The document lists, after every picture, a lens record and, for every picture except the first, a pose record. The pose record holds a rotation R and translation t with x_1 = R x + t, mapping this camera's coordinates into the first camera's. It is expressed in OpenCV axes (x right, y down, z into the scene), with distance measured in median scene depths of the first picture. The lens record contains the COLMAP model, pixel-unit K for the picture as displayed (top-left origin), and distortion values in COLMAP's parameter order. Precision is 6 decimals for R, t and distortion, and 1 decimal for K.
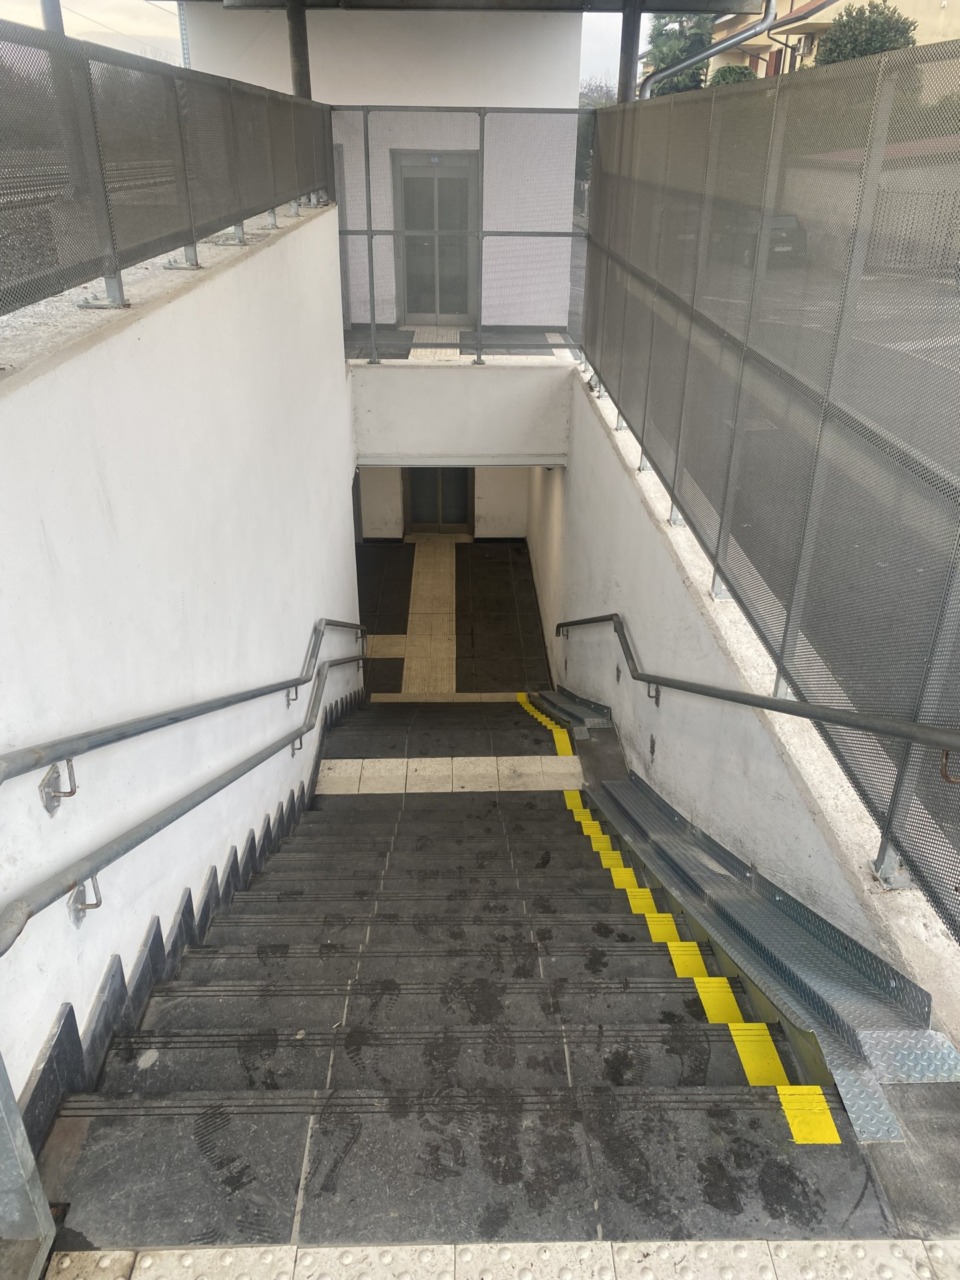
lens RADIAL K [[959.4, 0, 480.0], [0, 959.4, 640.0], [0, 0, 1]] dist [0.106458, -0.176378]
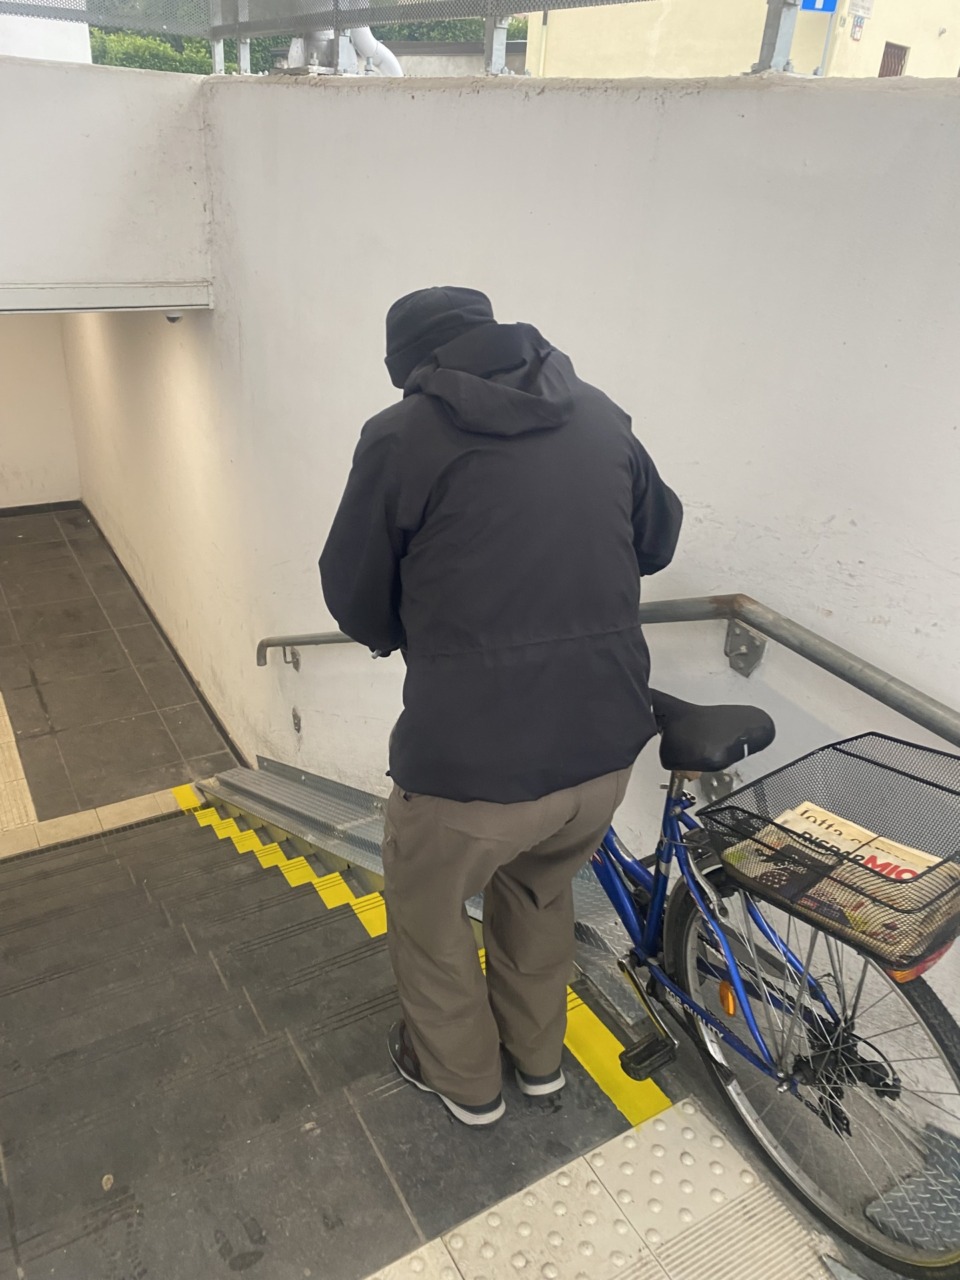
lens RADIAL K [[959.4, 0, 480.0], [0, 959.4, 640.0], [0, 0, 1]] dist [0.106458, -0.176378]
pose [[0.871208, -0.172597, 0.459573, -0.040549], [0.159991, 0.984870, 0.066585, -0.029143], [-0.464112, 0.015518, 0.885641, 0.481154]]
